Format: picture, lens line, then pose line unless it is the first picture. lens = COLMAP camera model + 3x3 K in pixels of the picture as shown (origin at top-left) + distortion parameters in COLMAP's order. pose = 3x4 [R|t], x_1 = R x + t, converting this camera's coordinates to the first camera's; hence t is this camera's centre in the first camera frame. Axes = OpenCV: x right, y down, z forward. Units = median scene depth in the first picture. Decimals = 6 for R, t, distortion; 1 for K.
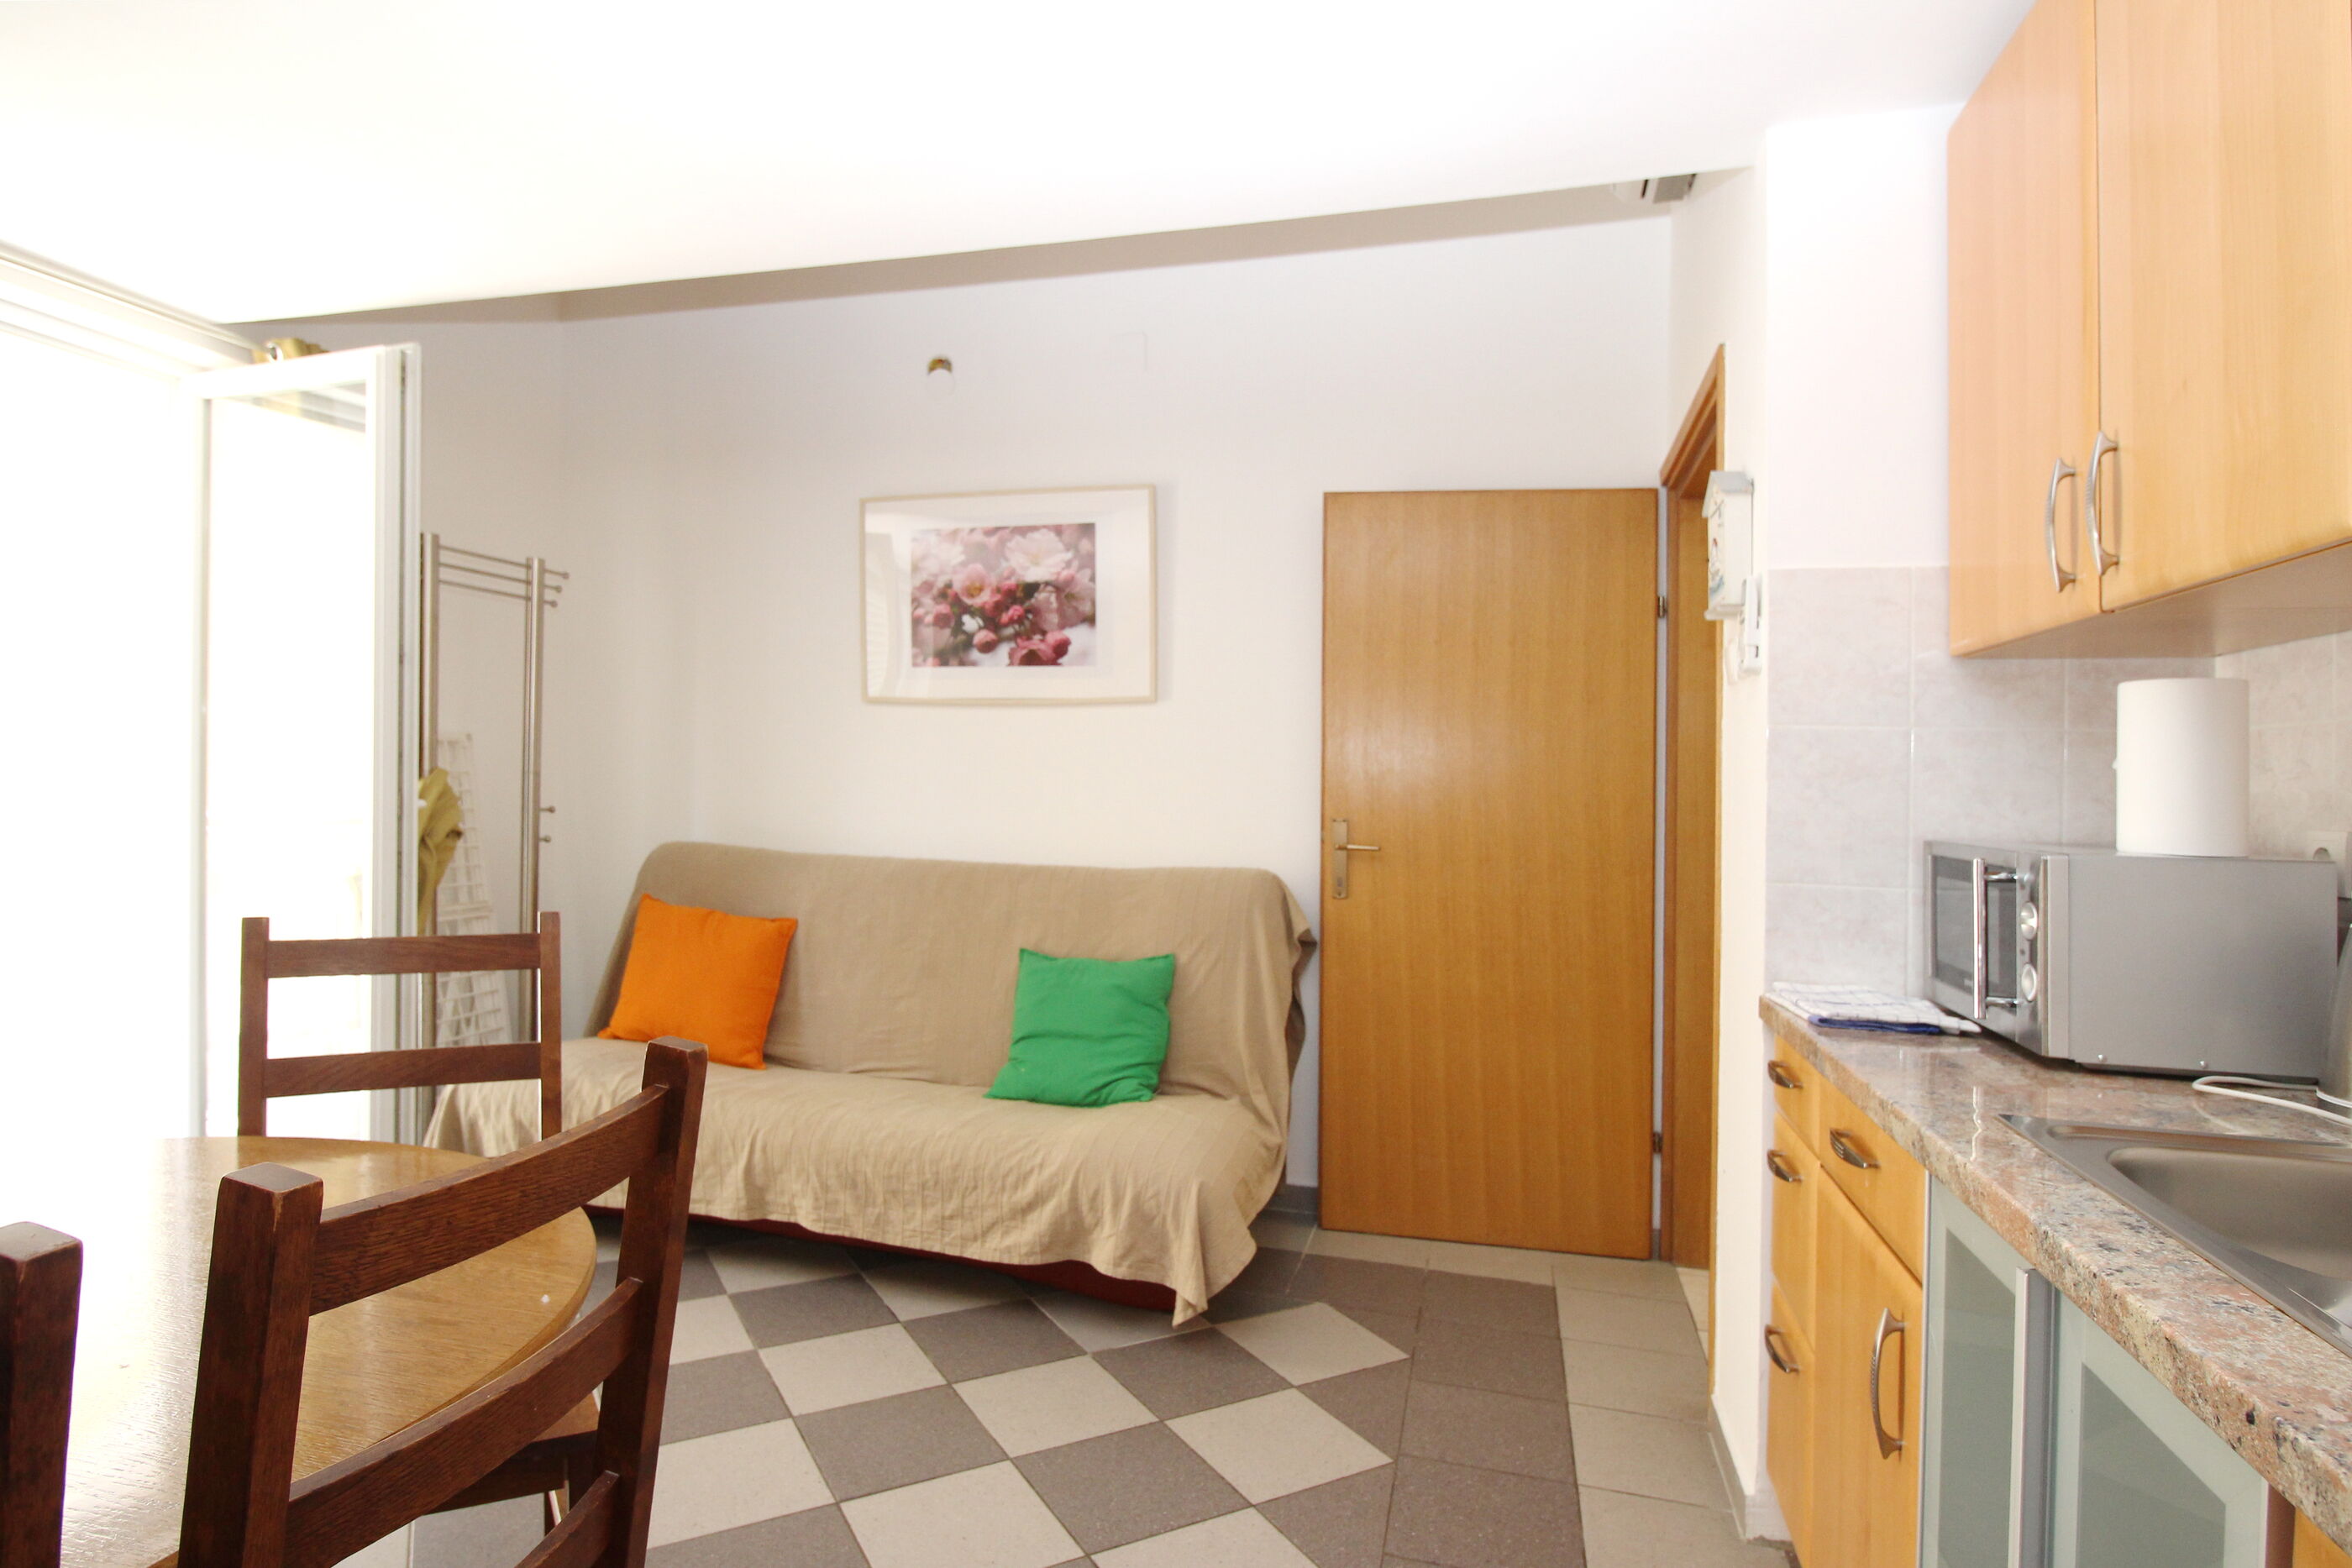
lens RADIAL K [[1202.5, 0, 1124.3], [0, 1202.5, 745.4], [0, 0, 1]] dist [0.007074, -0.010932]
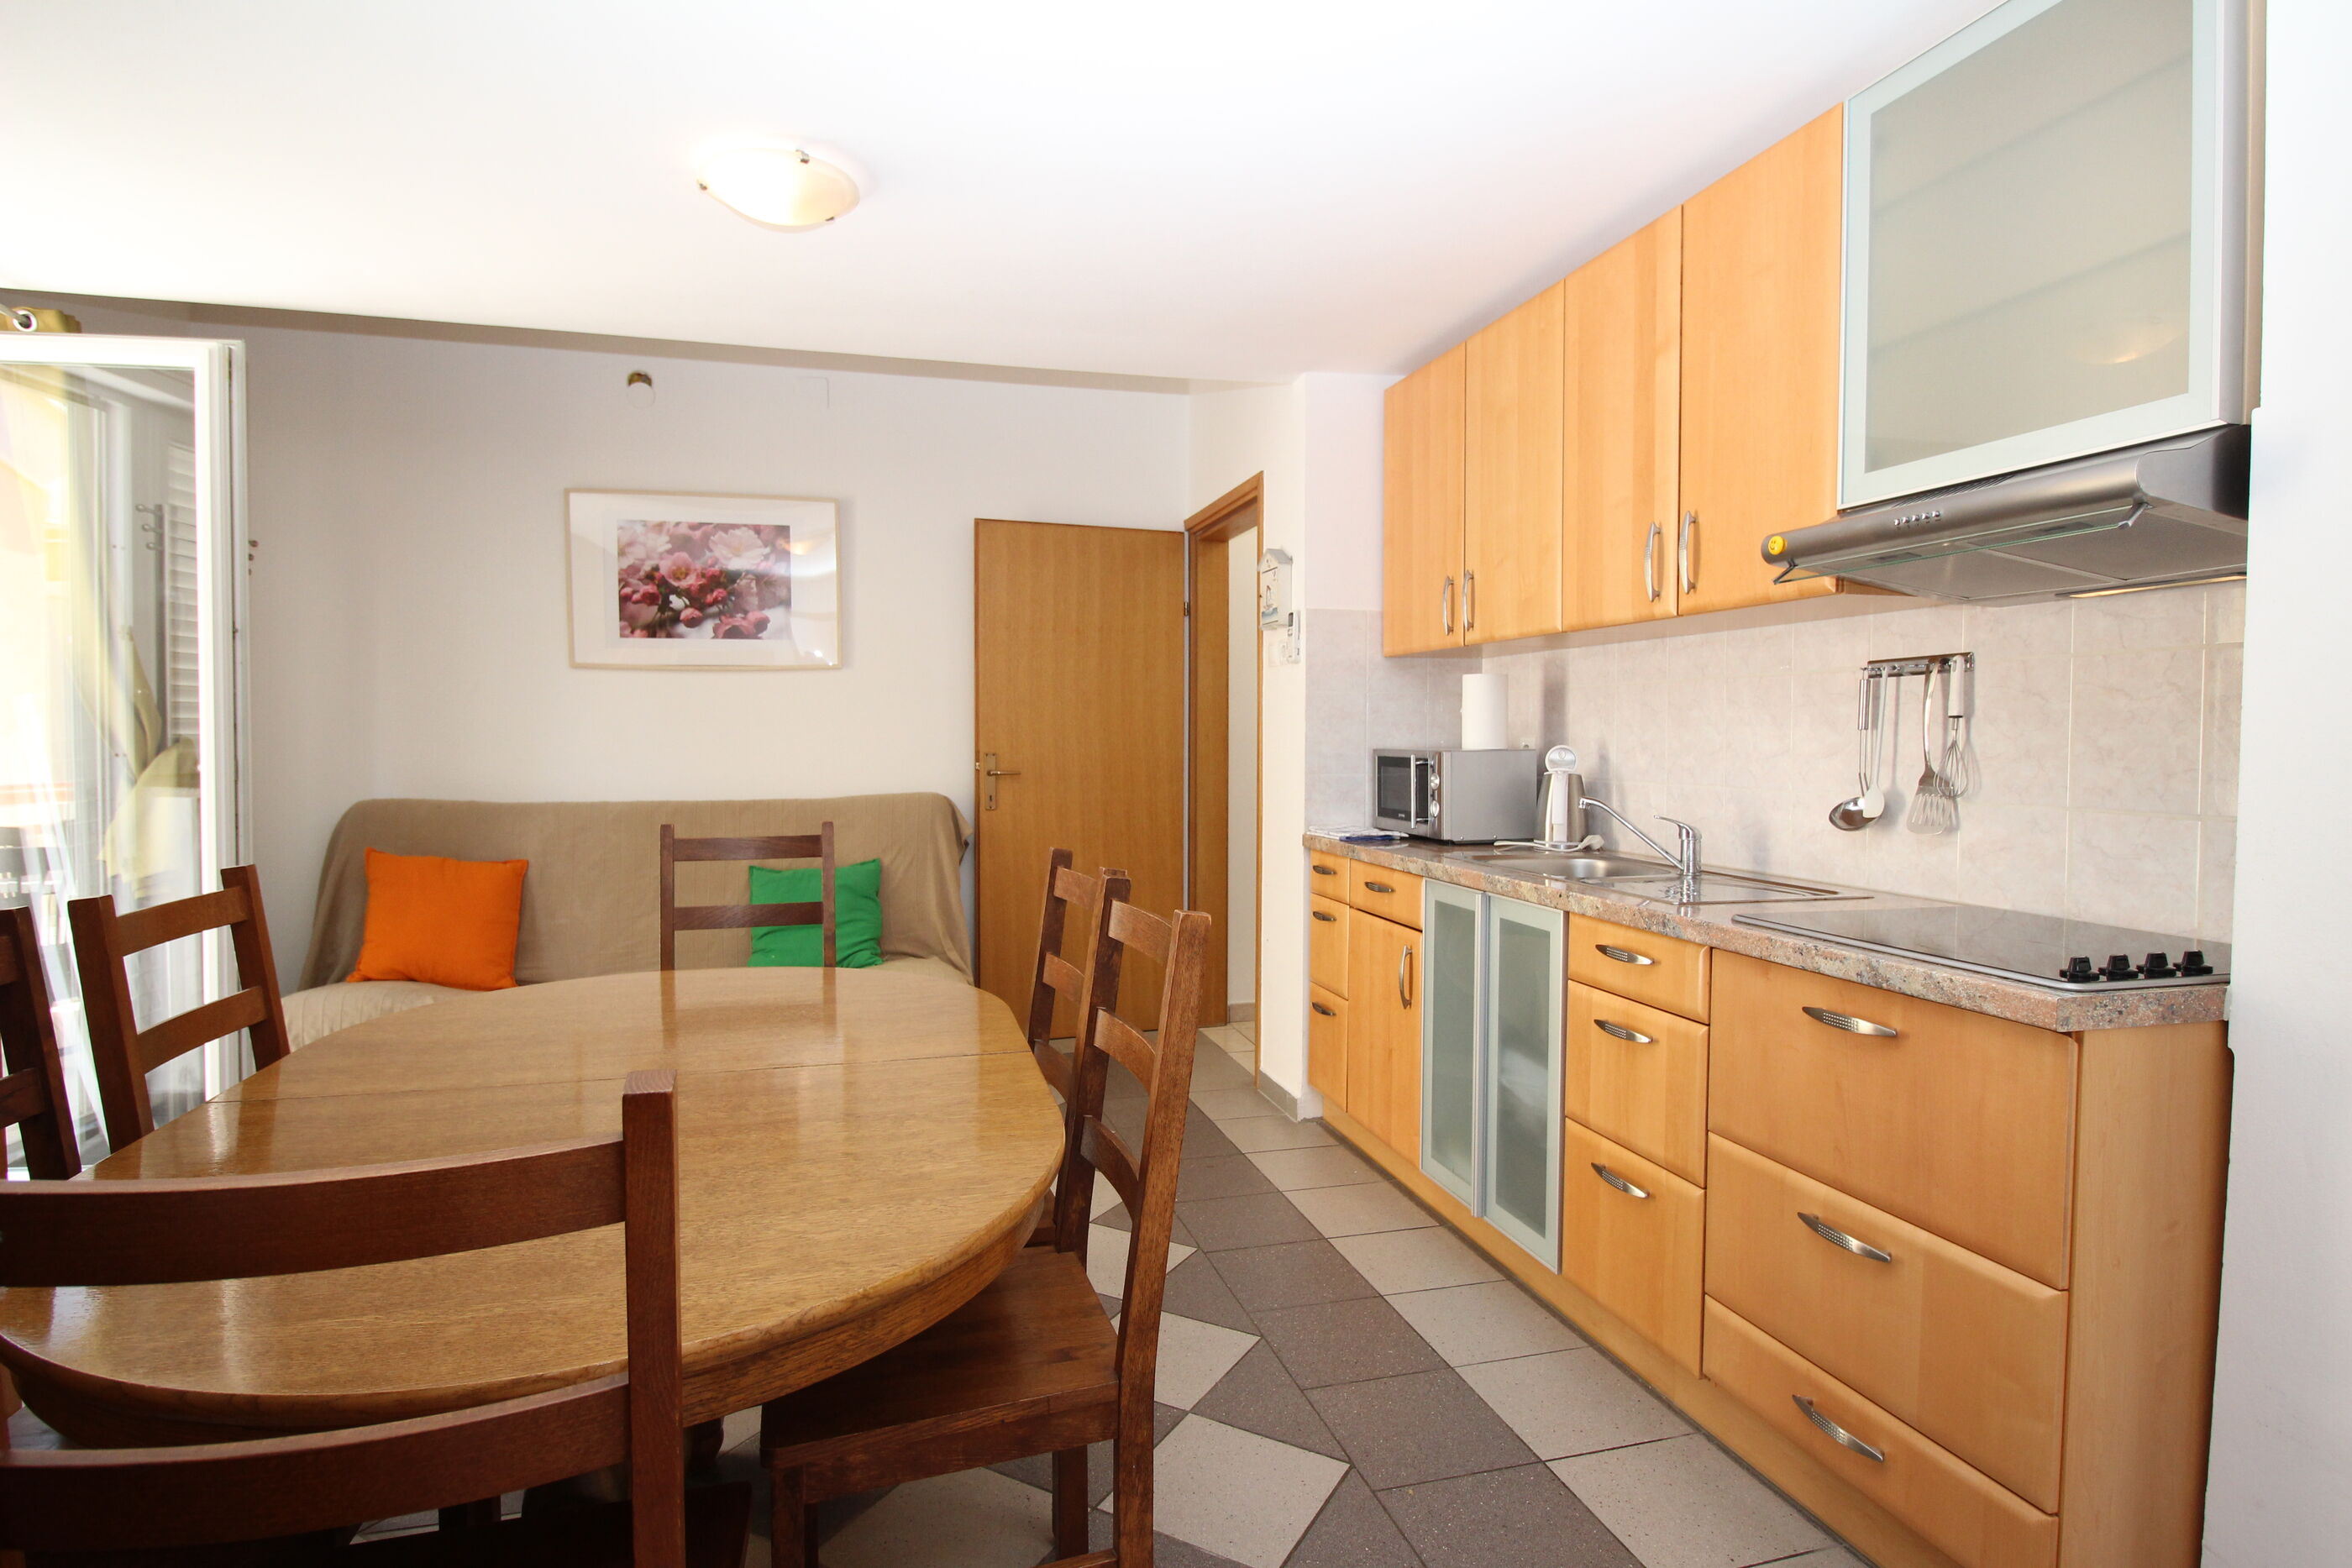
lens RADIAL K [[1202.5, 0, 1113.2], [0, 1202.5, 722.6], [0, 0, 1]] dist [0.007074, -0.010932]
pose [[0.864455, -0.023930, 0.502140, -0.409687], [0.008712, 0.999430, 0.032630, -0.019655], [-0.502635, -0.023833, 0.864170, -0.291081]]
